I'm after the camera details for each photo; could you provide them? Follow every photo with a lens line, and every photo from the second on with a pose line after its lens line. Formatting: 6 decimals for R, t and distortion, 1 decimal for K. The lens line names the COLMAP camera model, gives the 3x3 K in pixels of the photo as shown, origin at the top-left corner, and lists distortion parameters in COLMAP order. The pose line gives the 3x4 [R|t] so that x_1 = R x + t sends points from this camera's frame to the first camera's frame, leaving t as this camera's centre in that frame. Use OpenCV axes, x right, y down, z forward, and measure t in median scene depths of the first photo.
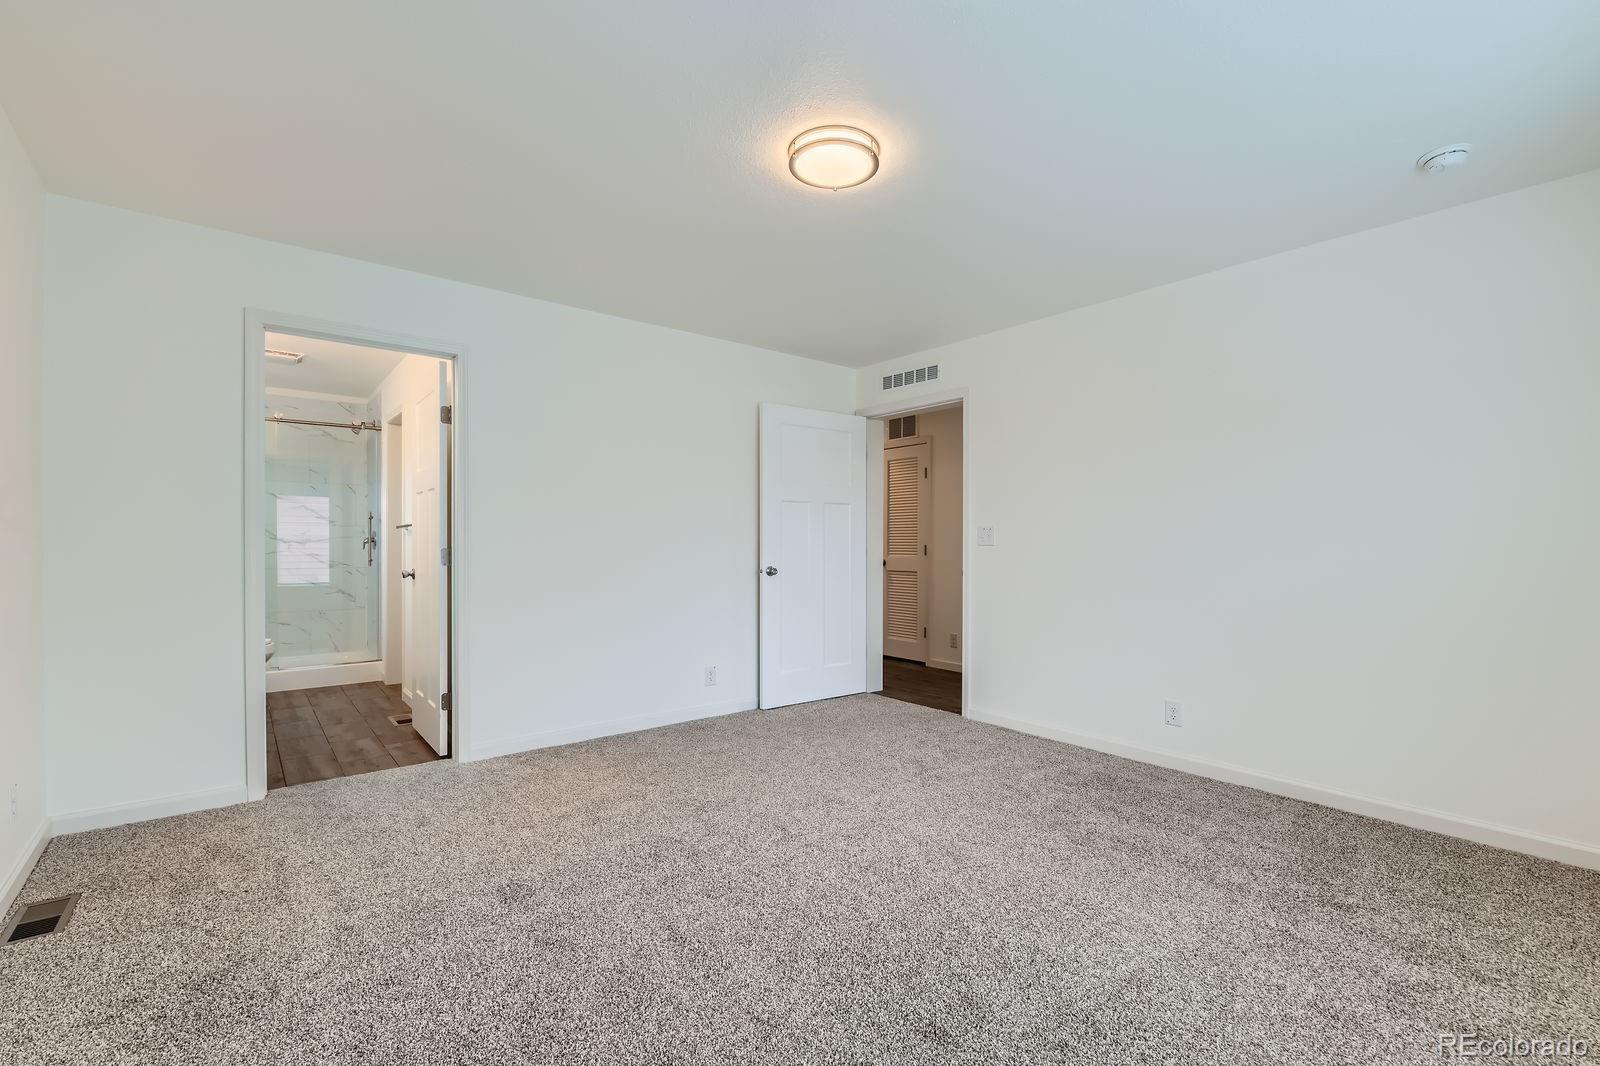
lens RADIAL K [[693.4, 0, 798.5], [0, 693.4, 541.4], [0, 0, 1]] dist [-0.002234, -0.005273]
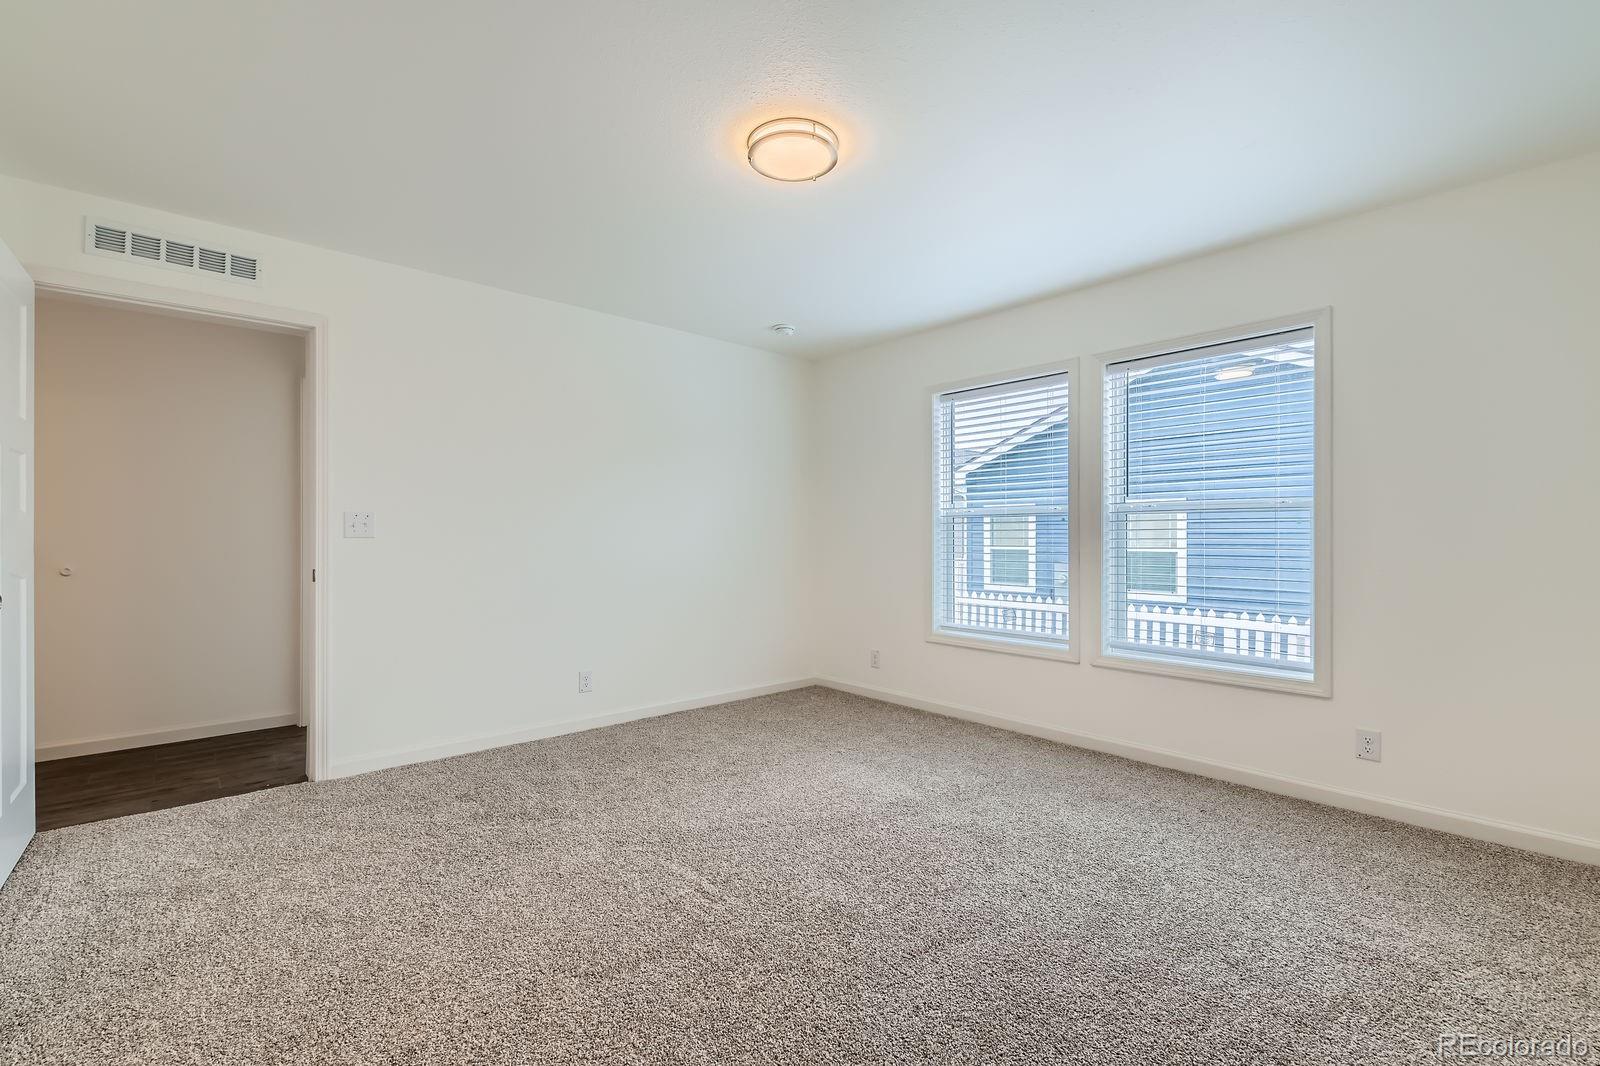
lens RADIAL K [[693.4, 0, 799.9], [0, 693.4, 527.9], [0, 0, 1]] dist [-0.002234, -0.005273]
pose [[-0.060004, 0.009456, 0.998153, -0.505281], [-0.000276, 0.999955, -0.009490, 0.002648], [-0.998198, -0.000845, -0.059999, 0.568197]]
